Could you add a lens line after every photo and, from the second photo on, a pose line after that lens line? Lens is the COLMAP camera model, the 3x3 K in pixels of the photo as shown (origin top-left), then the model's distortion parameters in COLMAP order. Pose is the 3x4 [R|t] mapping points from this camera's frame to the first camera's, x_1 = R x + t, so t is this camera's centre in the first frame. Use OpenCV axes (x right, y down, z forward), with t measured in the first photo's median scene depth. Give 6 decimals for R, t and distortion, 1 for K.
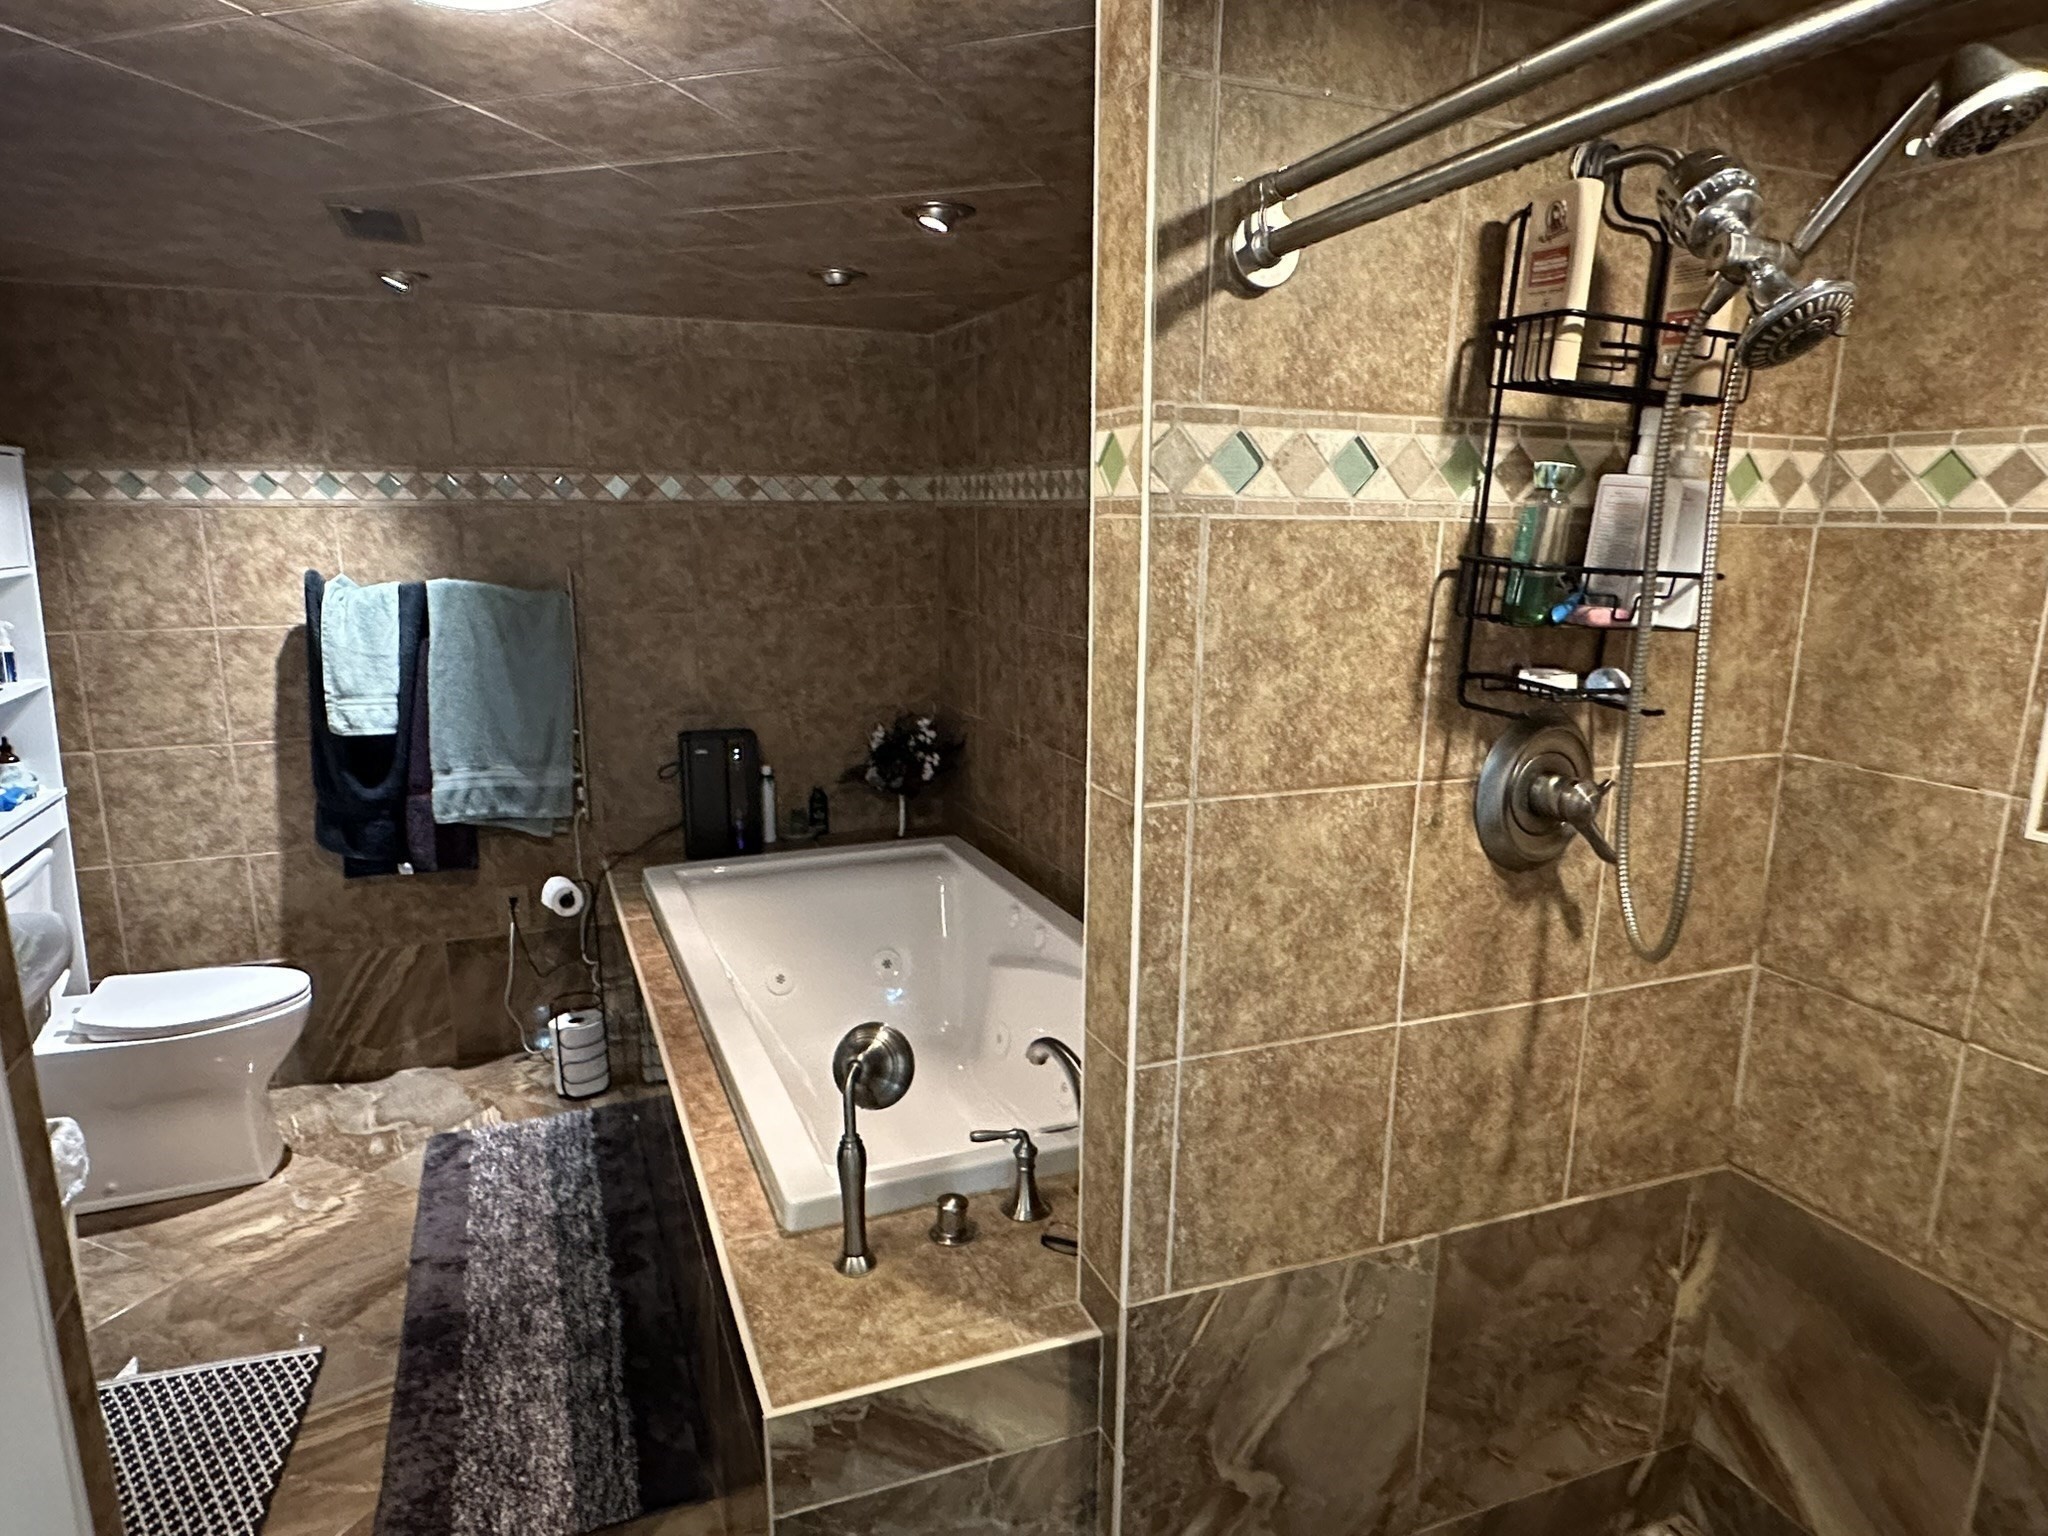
lens RADIAL K [[1239.1, 0, 1018.2], [0, 1239.1, 773.0], [0, 0, 1]] dist [-0.000771, -0.003356]
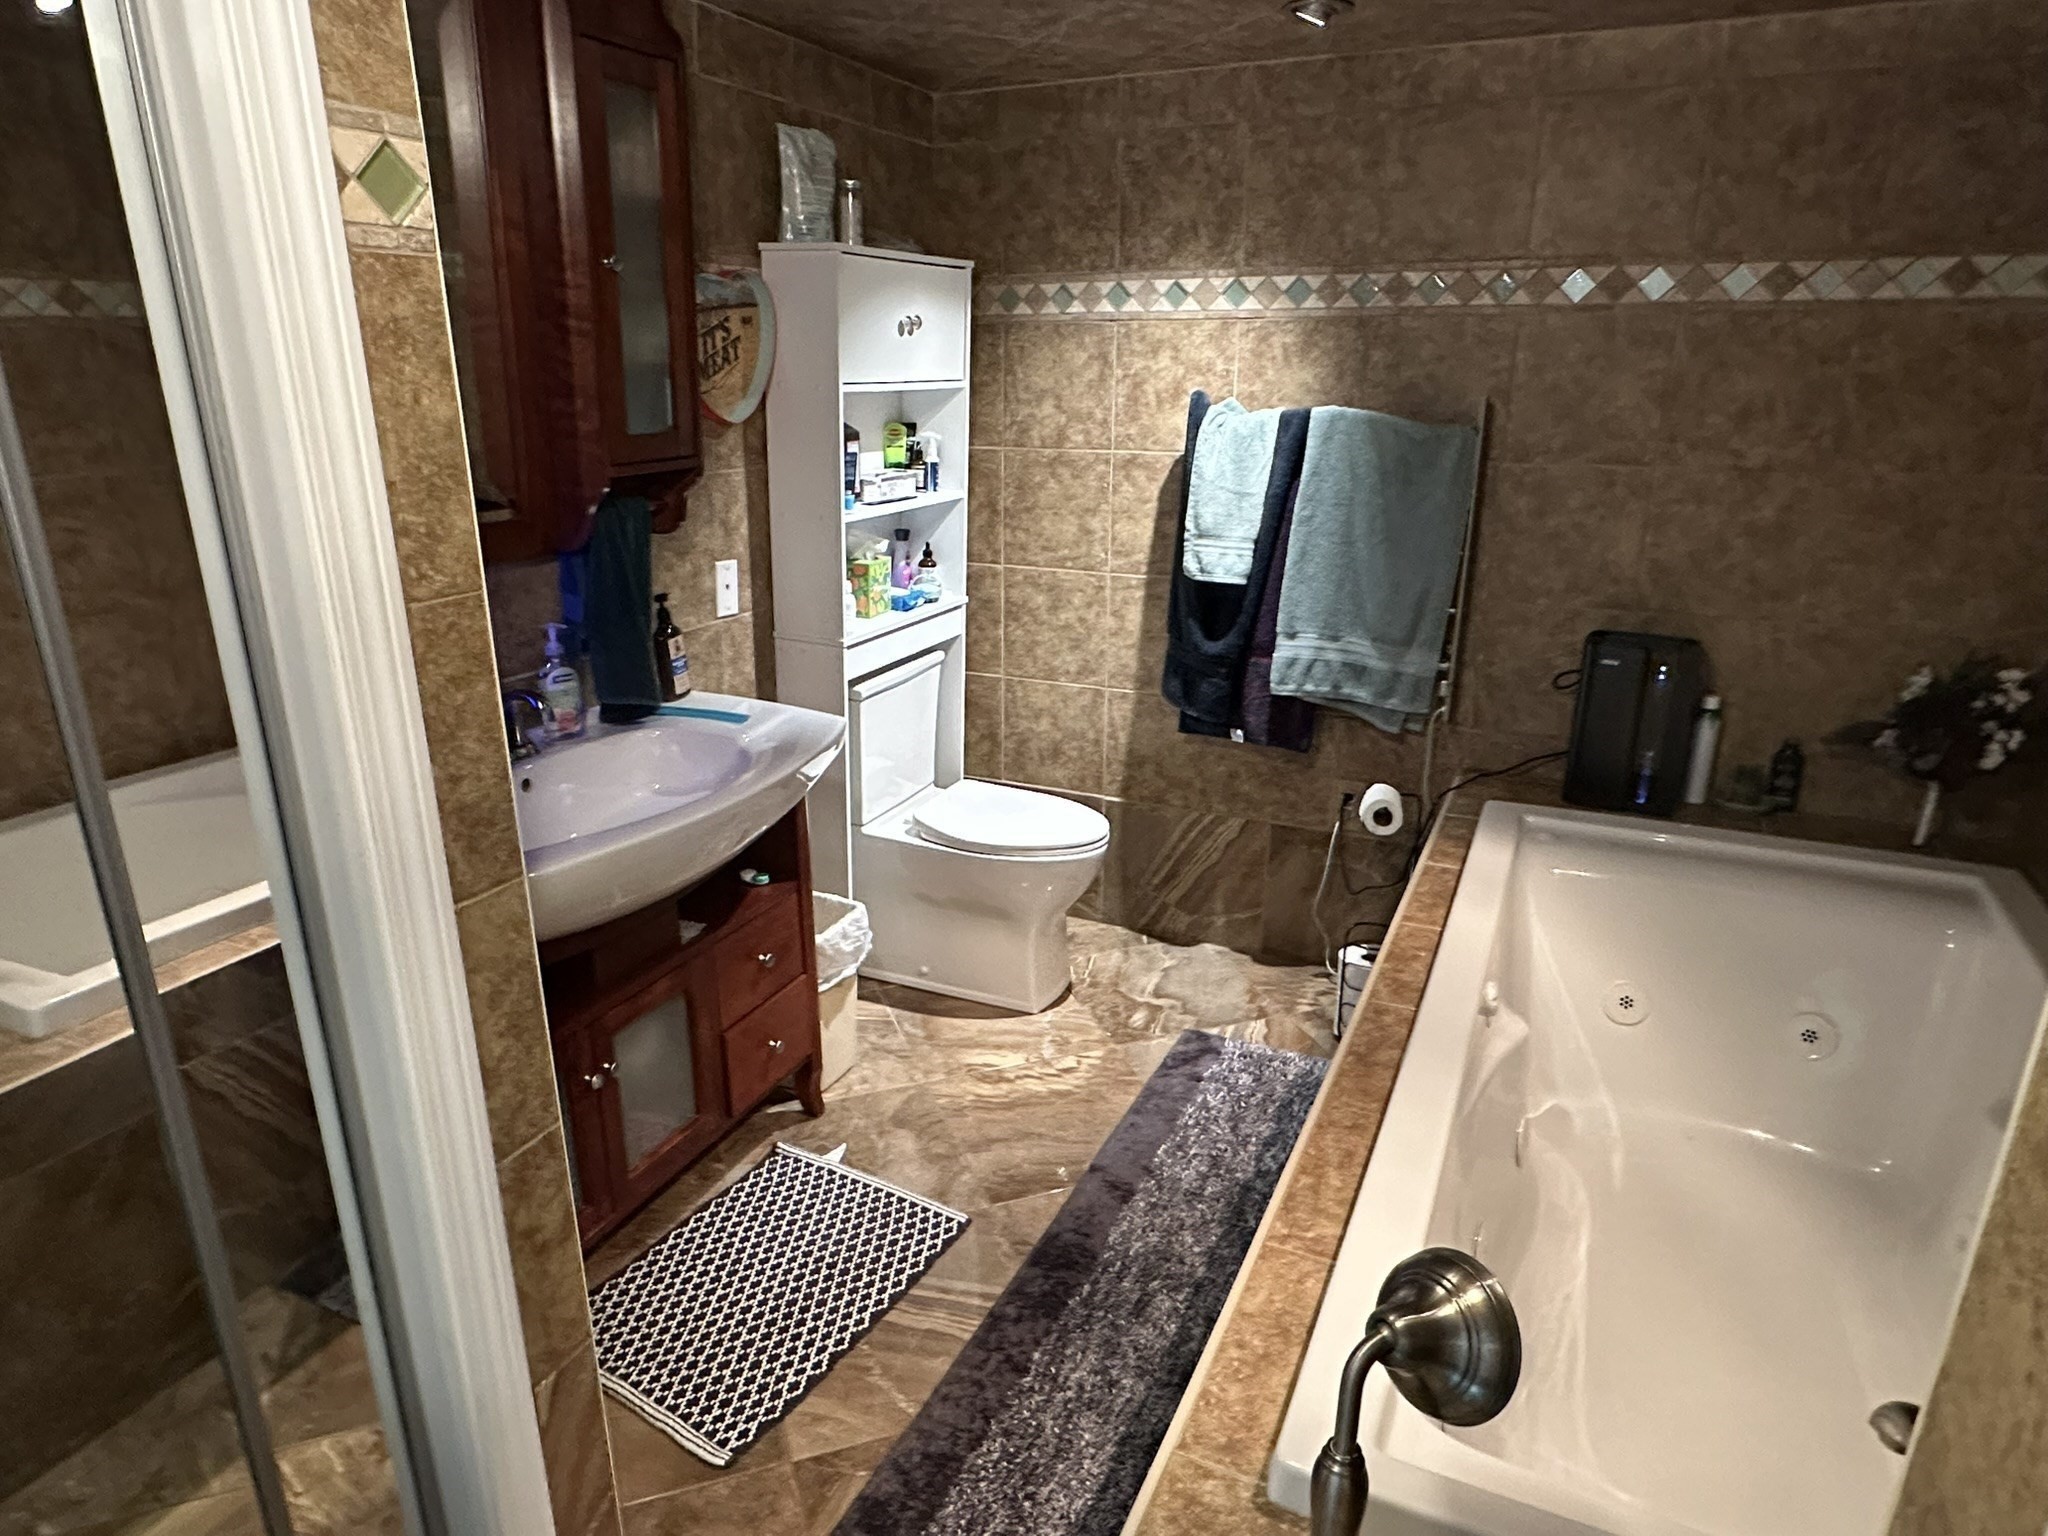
lens RADIAL K [[1239.1, 0, 1020.9], [0, 1239.1, 779.0], [0, 0, 1]] dist [-0.000771, -0.003356]
pose [[0.672077, 0.236175, -0.701808, 0.040232], [-0.151372, 0.971578, 0.181999, -0.032936], [0.724844, -0.016083, 0.688725, 0.270384]]
